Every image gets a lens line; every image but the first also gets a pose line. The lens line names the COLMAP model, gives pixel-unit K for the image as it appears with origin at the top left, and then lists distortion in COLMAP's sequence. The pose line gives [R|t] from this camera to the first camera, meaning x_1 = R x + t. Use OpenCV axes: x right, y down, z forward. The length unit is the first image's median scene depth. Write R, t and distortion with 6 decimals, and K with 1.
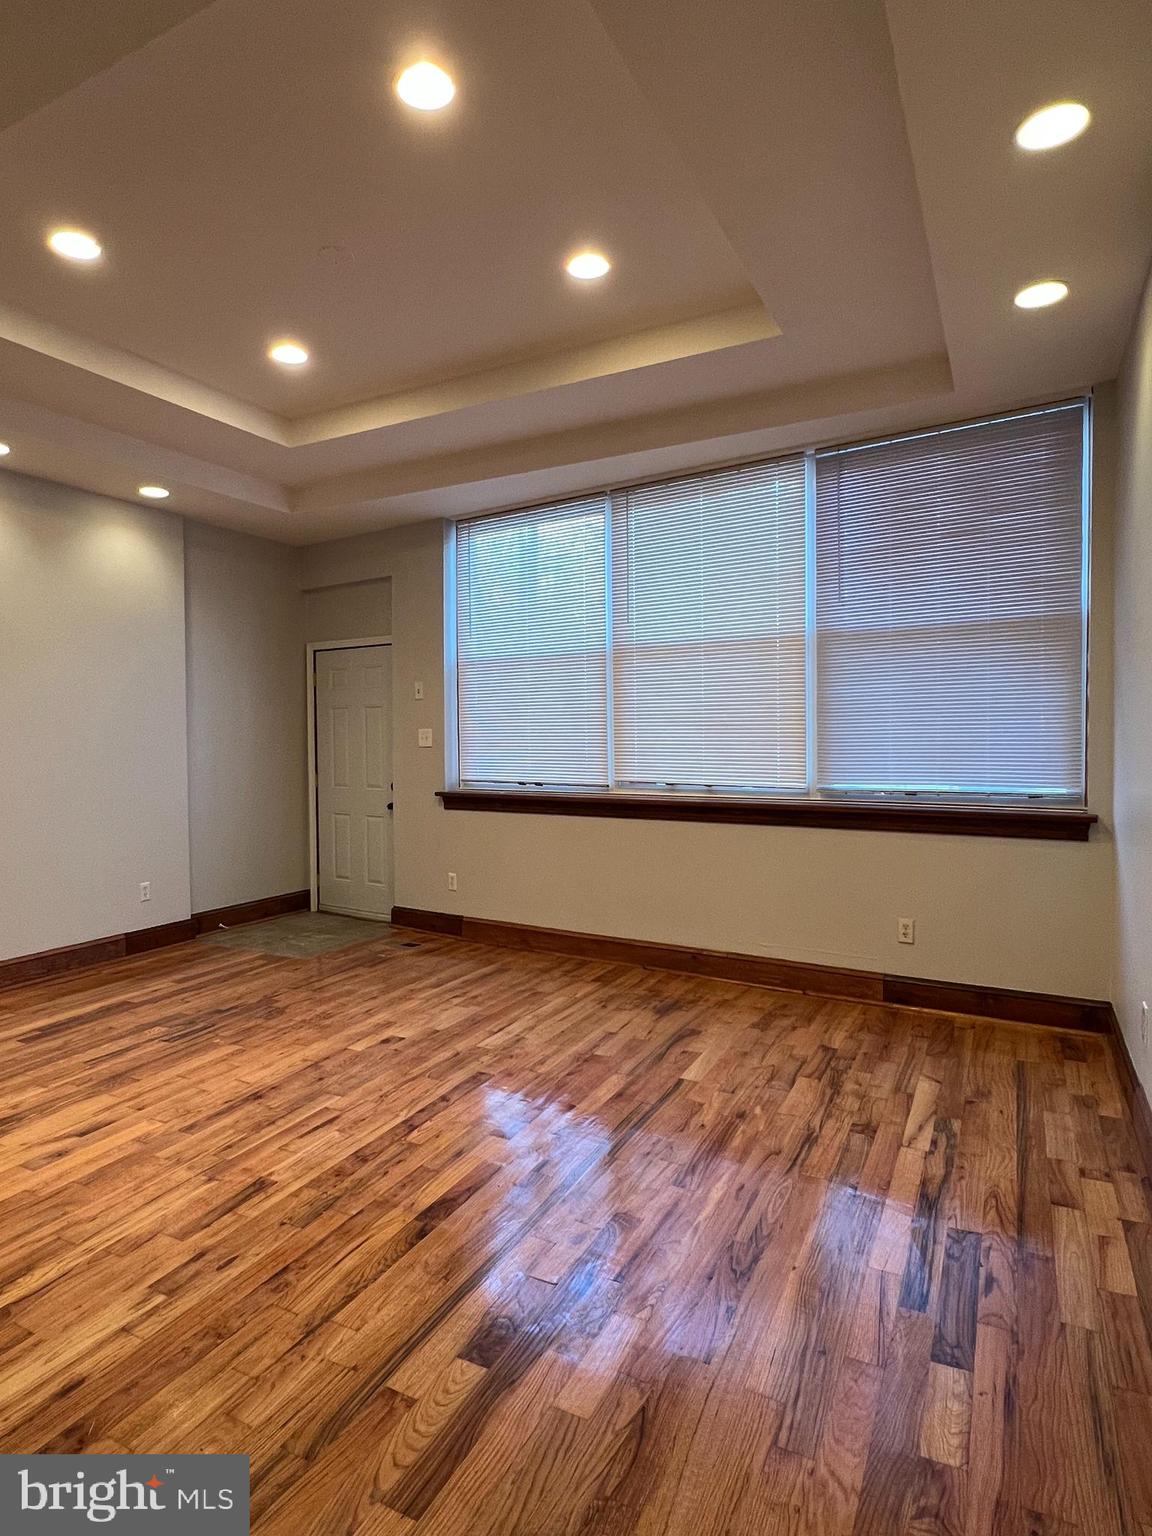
lens RADIAL K [[850.0, 0, 575.2], [0, 850.0, 766.5], [0, 0, 1]] dist [0.000352, 0.000160]
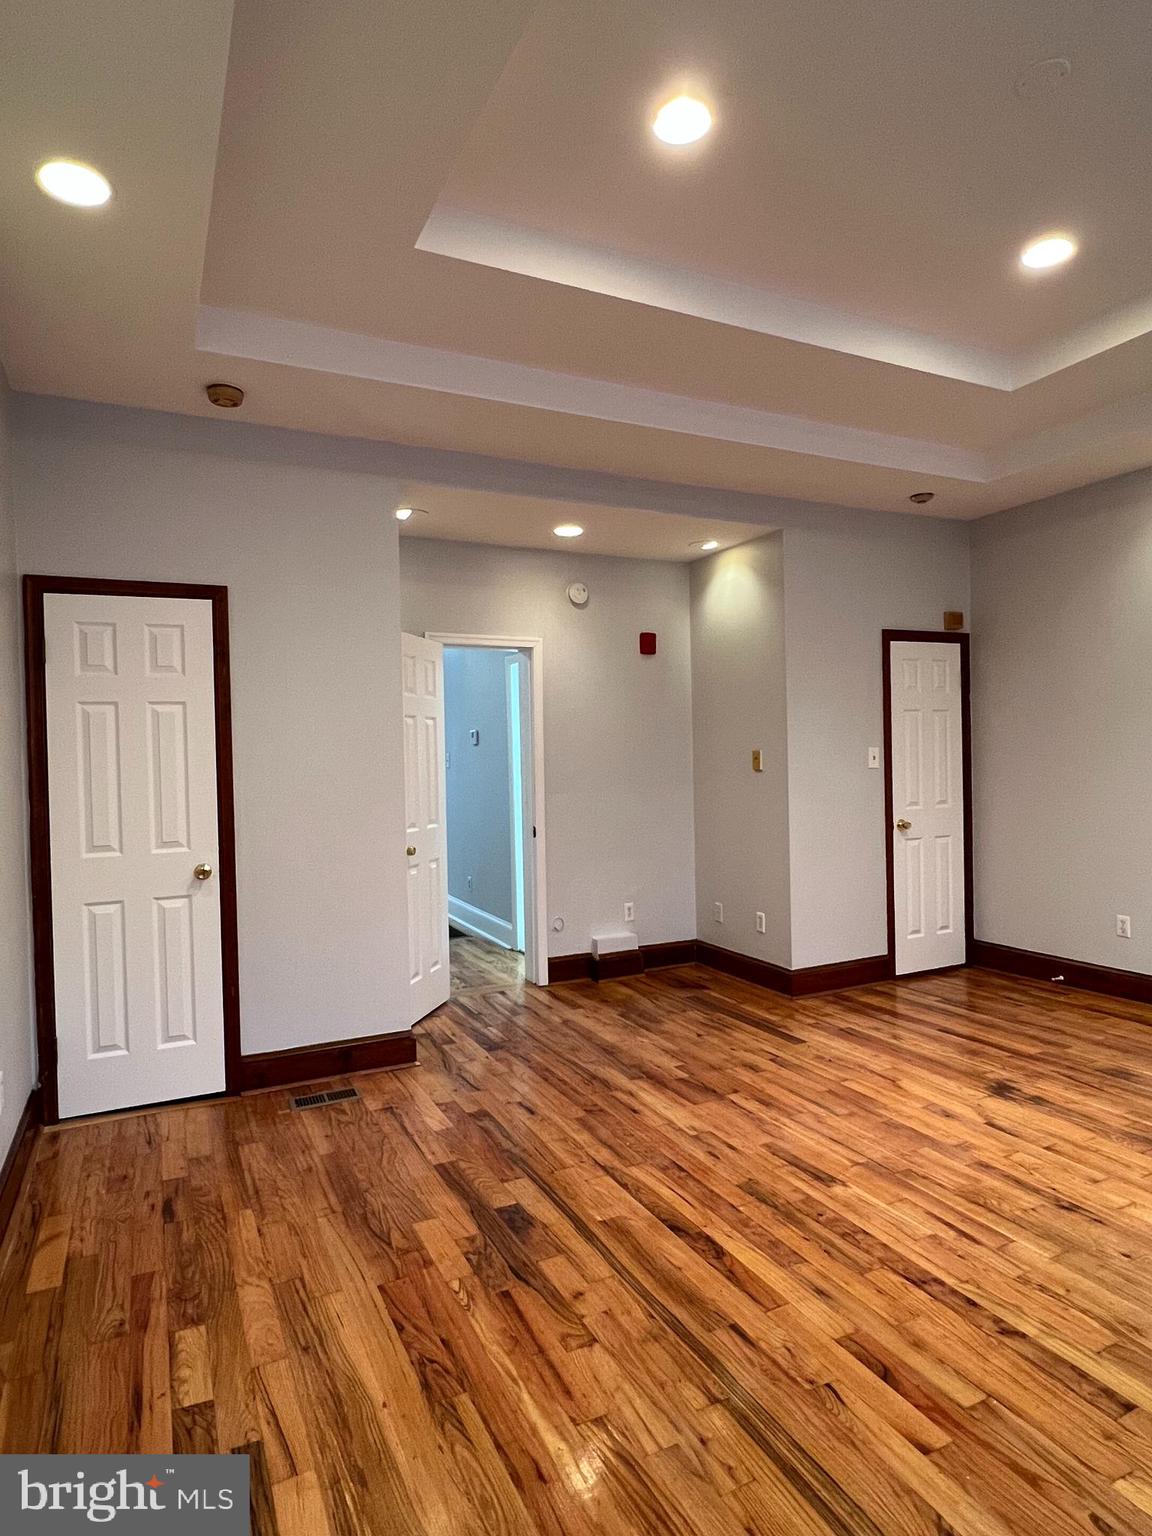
lens RADIAL K [[863.9, 0, 574.5], [0, 863.9, 767.8], [0, 0, 1]] dist [-0.001136, 0.000752]
pose [[-0.594163, 0.037605, -0.803465, 0.763536], [-0.001336, 0.998859, 0.047739, -0.093093], [0.804343, 0.029438, -0.593435, 1.535097]]
